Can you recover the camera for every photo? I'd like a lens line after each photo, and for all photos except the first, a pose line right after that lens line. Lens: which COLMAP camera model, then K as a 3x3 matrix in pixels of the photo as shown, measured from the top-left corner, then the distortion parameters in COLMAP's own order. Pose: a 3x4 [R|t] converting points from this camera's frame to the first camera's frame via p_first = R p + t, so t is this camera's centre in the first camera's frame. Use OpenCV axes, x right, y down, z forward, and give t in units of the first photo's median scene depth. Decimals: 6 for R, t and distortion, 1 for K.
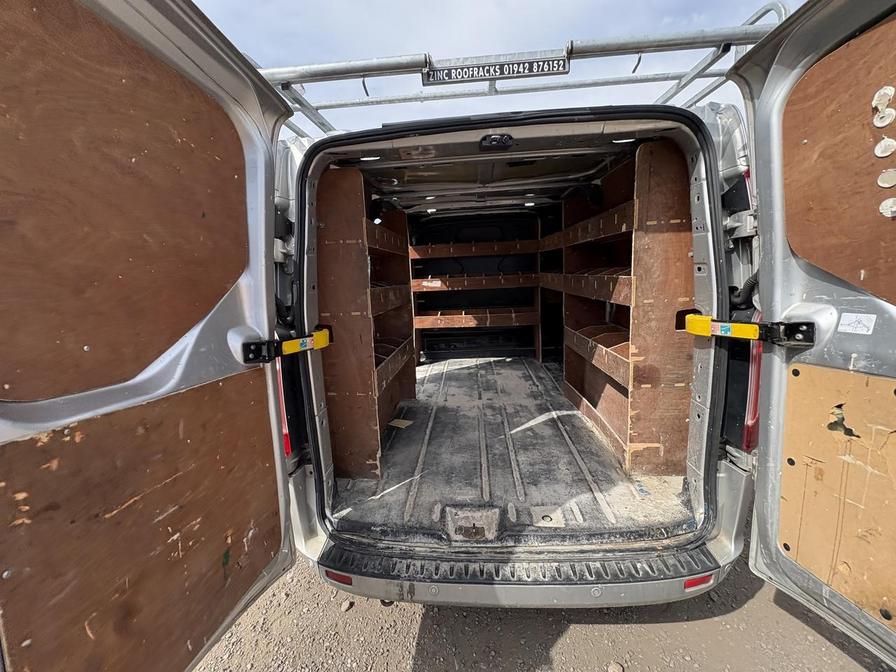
lens RADIAL K [[358.2, 0, 446.9], [0, 358.2, 333.9], [0, 0, 1]] dist [0.000282, -0.000067]
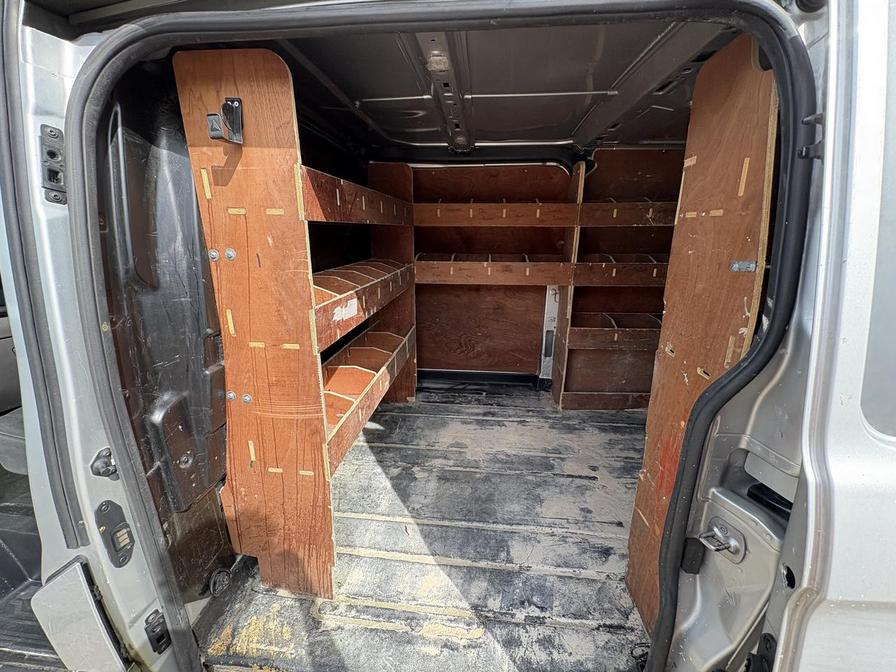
lens RADIAL K [[358.2, 0, 446.9], [0, 358.2, 333.9], [0, 0, 1]] dist [0.000282, -0.000067]
pose [[0.039085, -0.228461, 0.972768, -0.411475], [0.182667, 0.958741, 0.217827, -0.207098], [-0.982398, 0.169179, 0.079205, 1.085420]]
